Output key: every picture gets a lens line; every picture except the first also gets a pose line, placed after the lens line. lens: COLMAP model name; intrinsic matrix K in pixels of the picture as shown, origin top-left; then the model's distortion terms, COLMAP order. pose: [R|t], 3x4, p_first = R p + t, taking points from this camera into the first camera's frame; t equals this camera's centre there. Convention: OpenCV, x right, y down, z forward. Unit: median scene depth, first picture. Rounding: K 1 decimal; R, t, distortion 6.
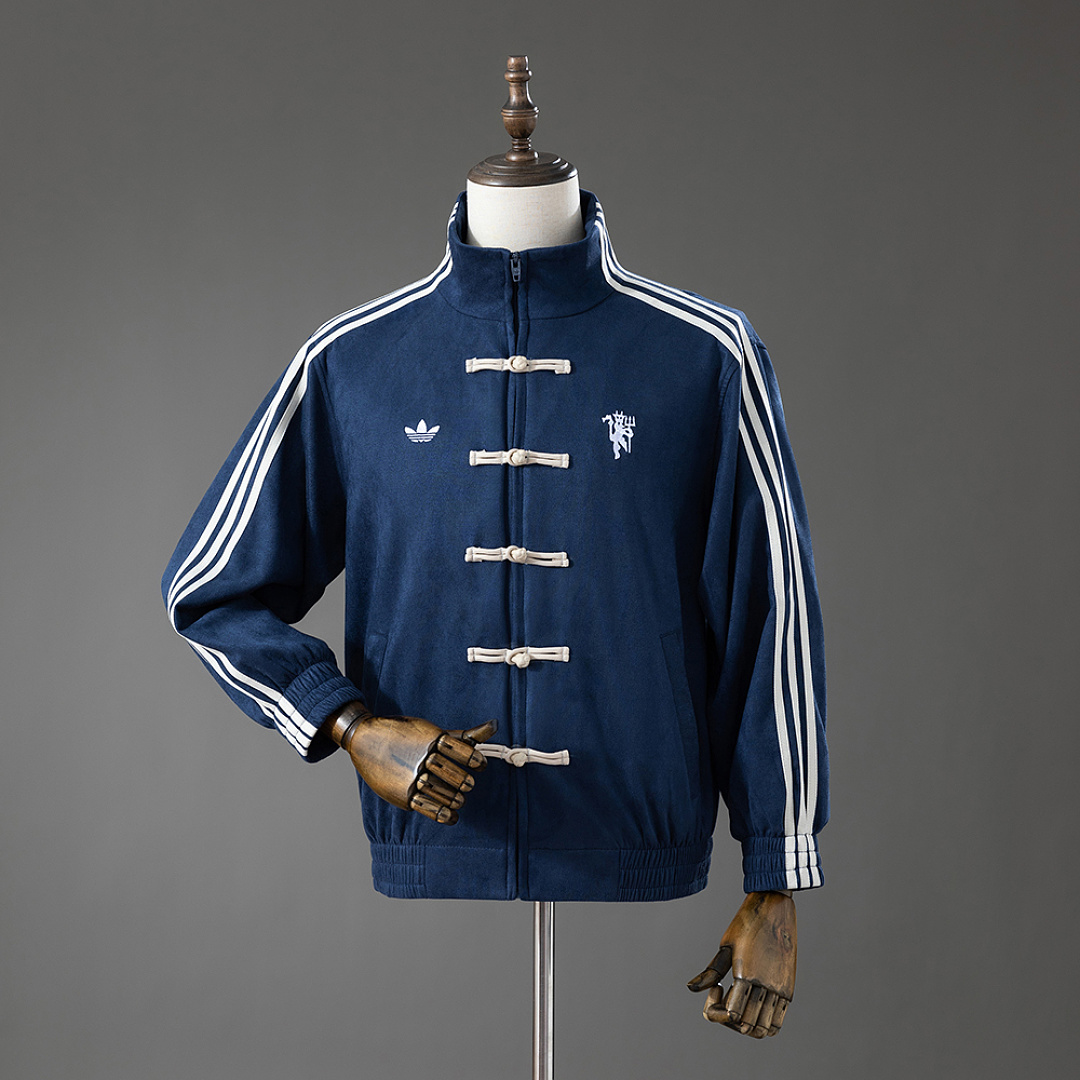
lens RADIAL K [[4537.7, 0, 539.3], [0, 4537.7, 539.2], [0, 0, 1]] dist [-0.025018, 0.000000]
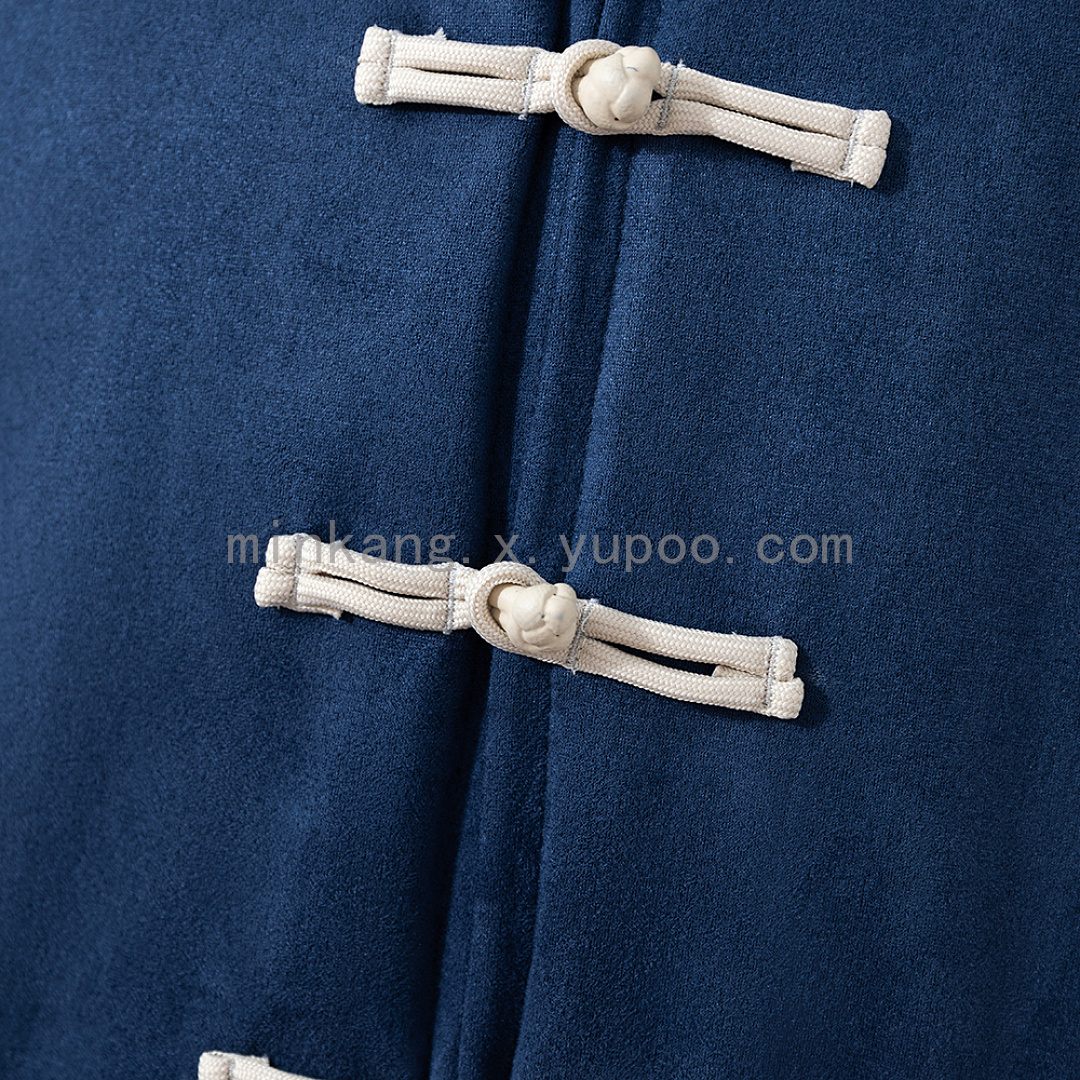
lens RADIAL K [[3092.1, 0, 539.9], [0, 3092.1, 541.1], [0, 0, 1]] dist [0.020705, 0.000000]
pose [[0.988130, 0.151816, -0.023470, -0.001992], [-0.151356, 0.988271, 0.020290, -0.002070], [0.026275, -0.016497, 0.999519, 0.874257]]
